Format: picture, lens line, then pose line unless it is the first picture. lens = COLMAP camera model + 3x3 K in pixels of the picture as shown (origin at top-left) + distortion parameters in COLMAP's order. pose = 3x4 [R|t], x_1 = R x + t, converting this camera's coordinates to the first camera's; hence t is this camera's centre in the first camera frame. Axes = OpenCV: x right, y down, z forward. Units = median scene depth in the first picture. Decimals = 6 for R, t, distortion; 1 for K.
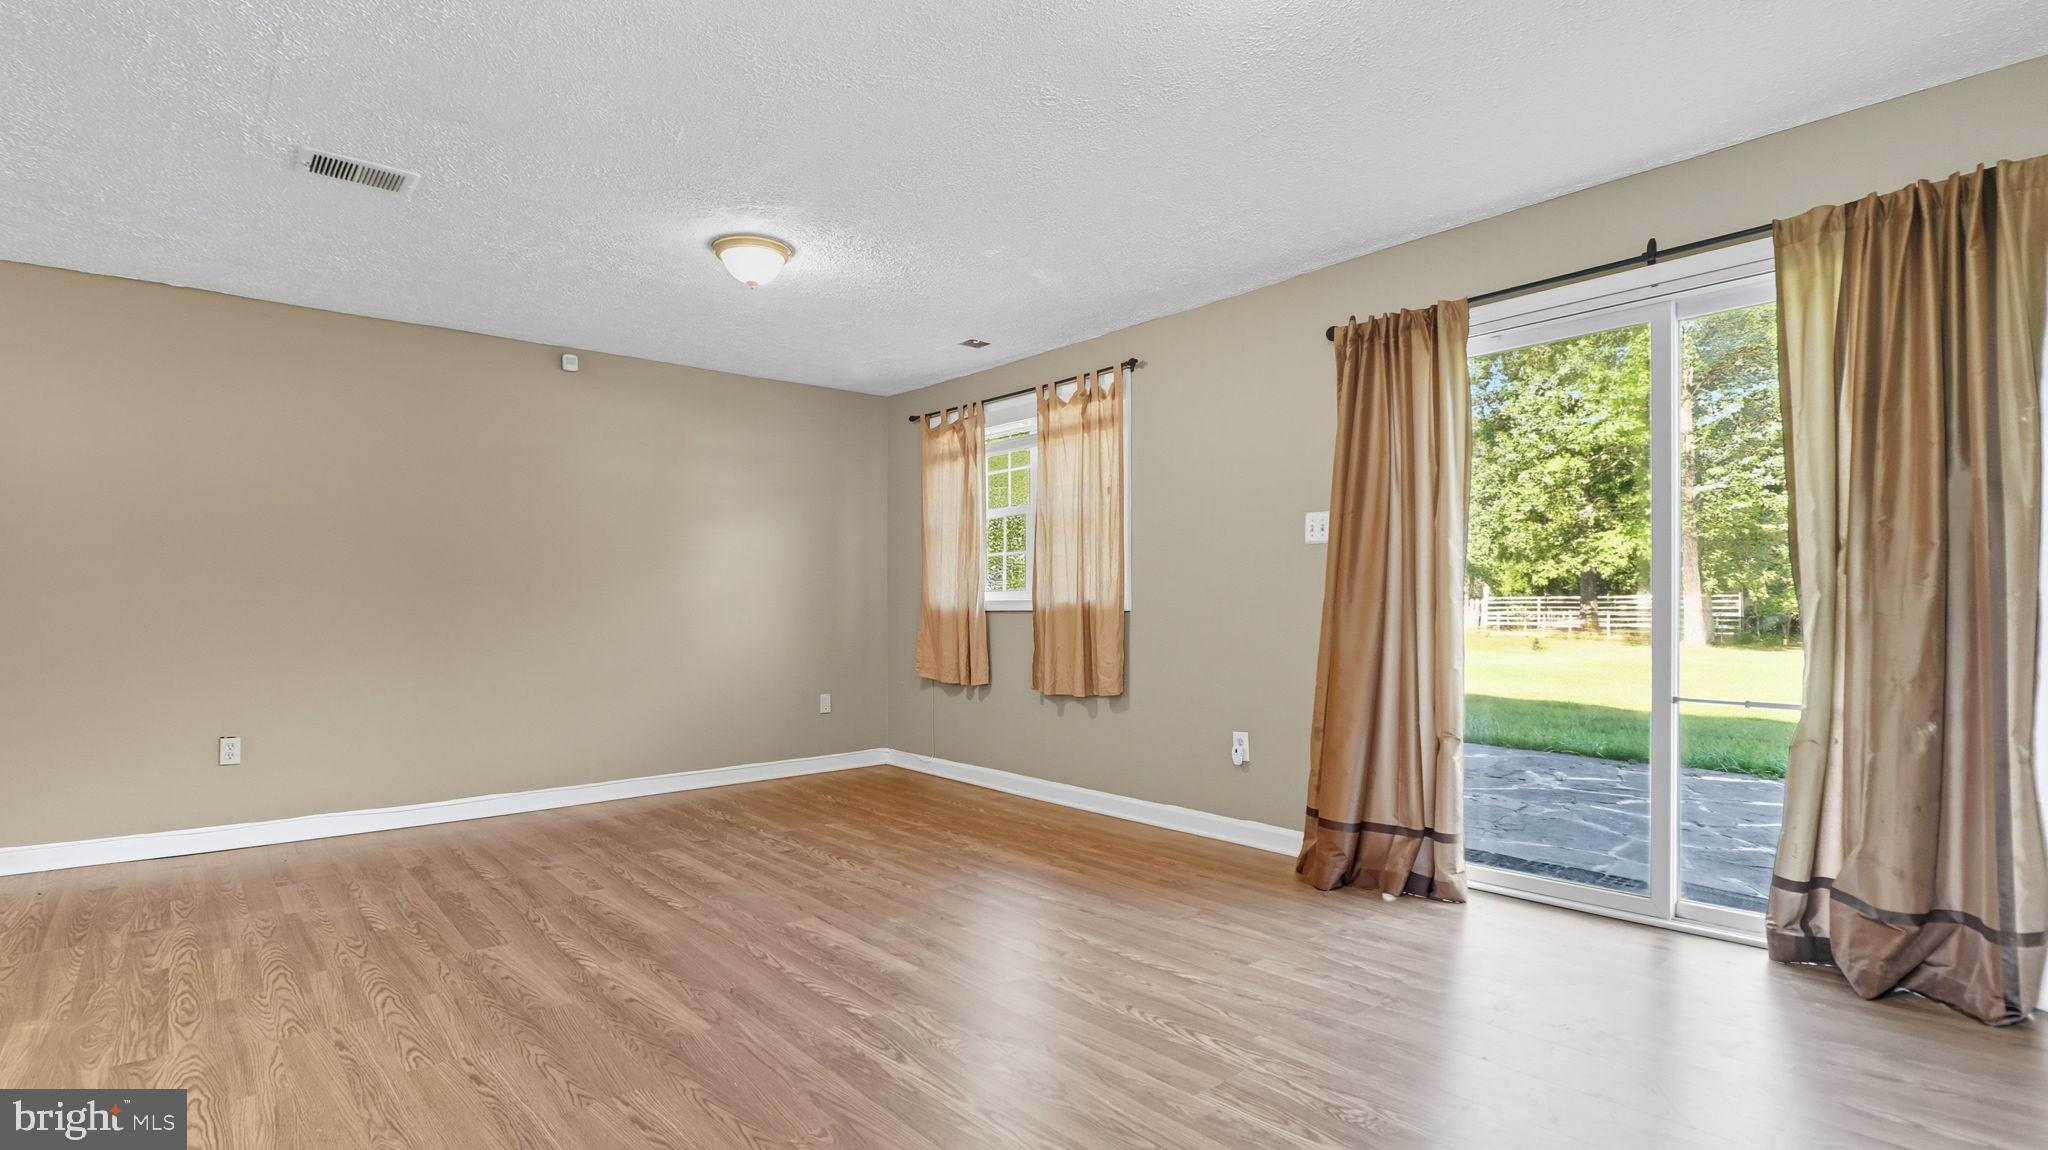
lens RADIAL K [[1002.3, 0, 1021.9], [0, 1002.3, 611.5], [0, 0, 1]] dist [-0.000230, -0.016329]
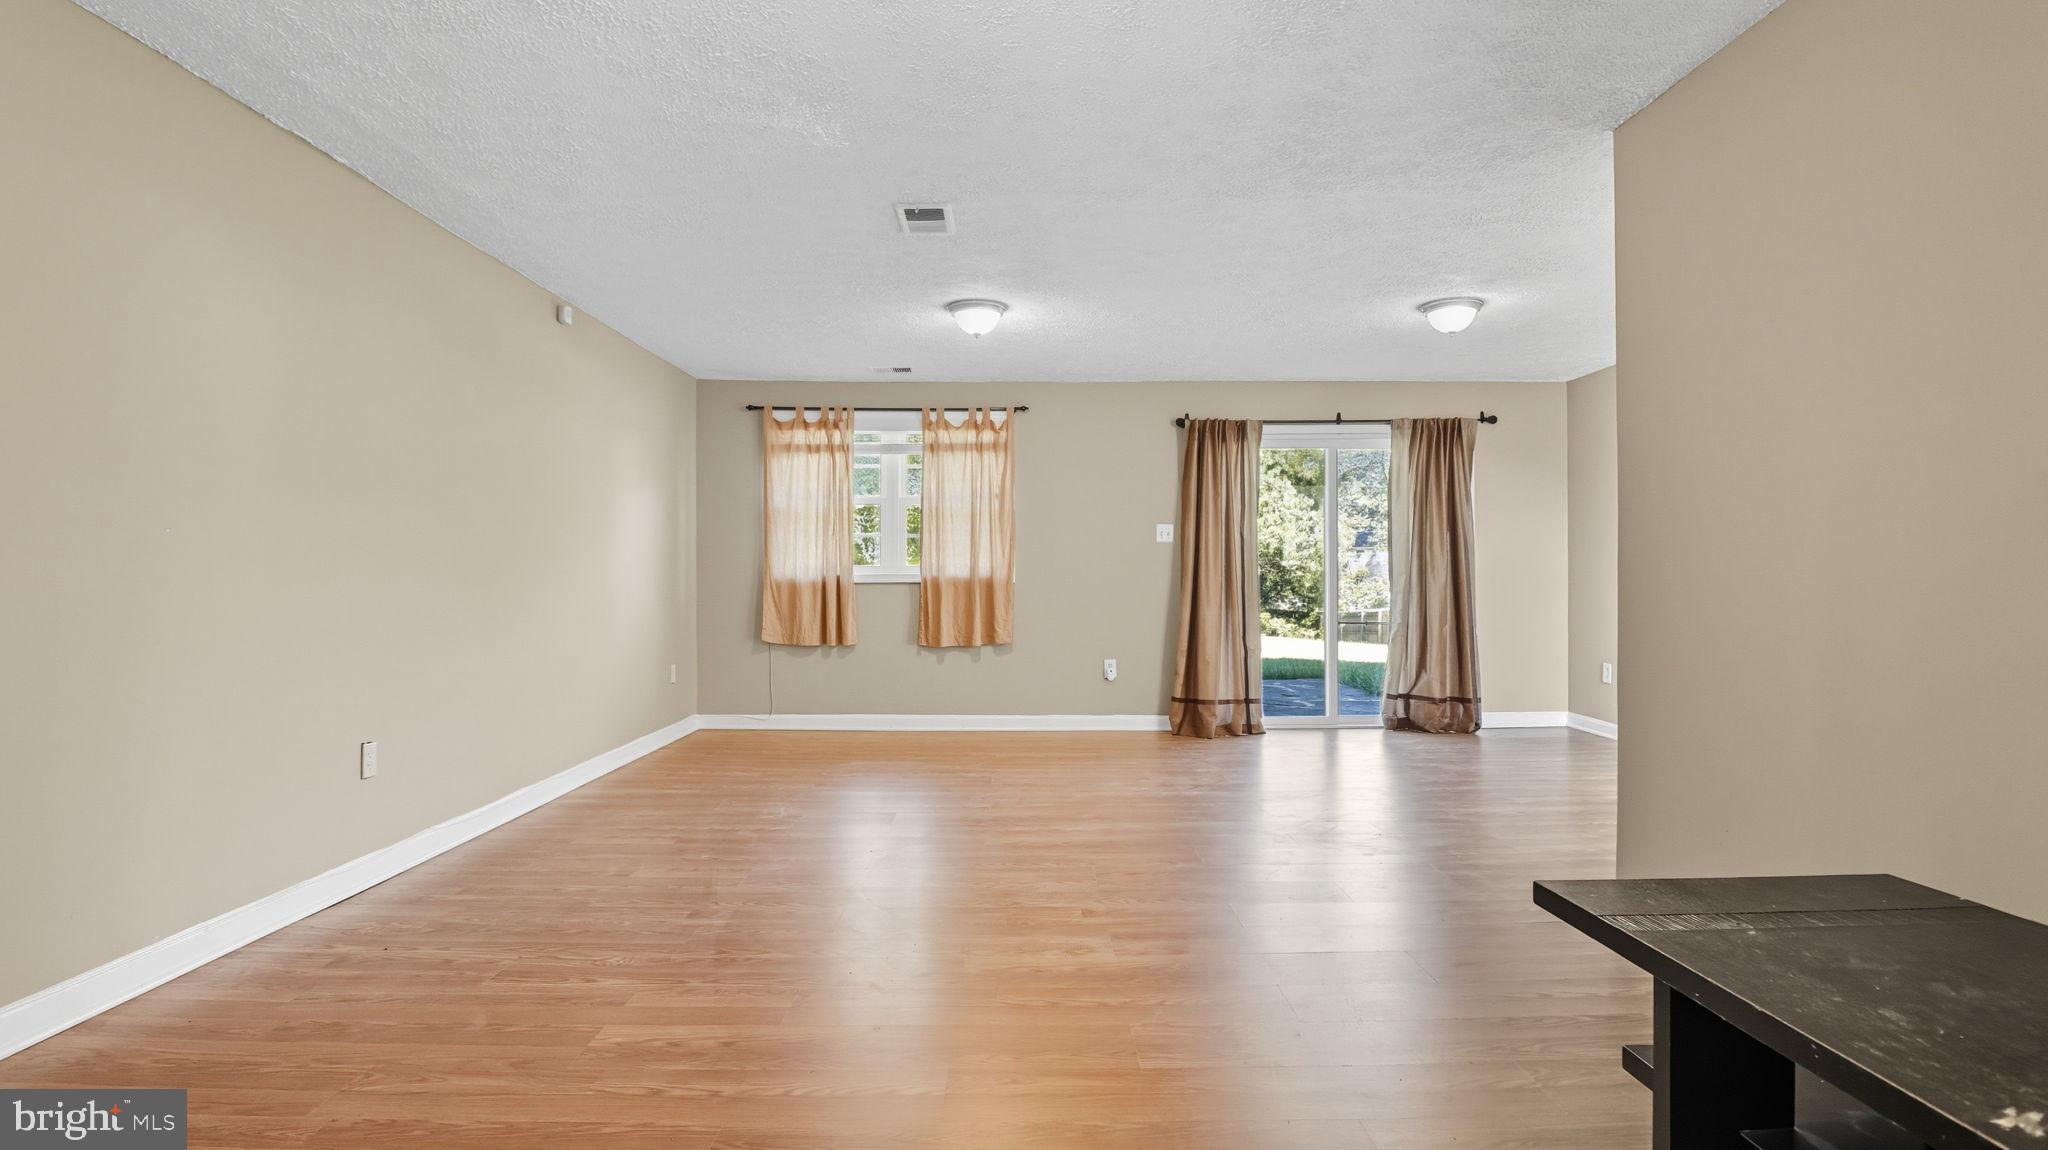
lens RADIAL K [[997.4, 0, 1039.9], [0, 997.4, 569.6], [0, 0, 1]] dist [0.002061, -0.014737]
pose [[0.634735, 0.010610, 0.772657, -0.962990], [-0.000326, 0.999909, -0.013463, 0.000183], [-0.772730, 0.008293, 0.634680, 0.078681]]
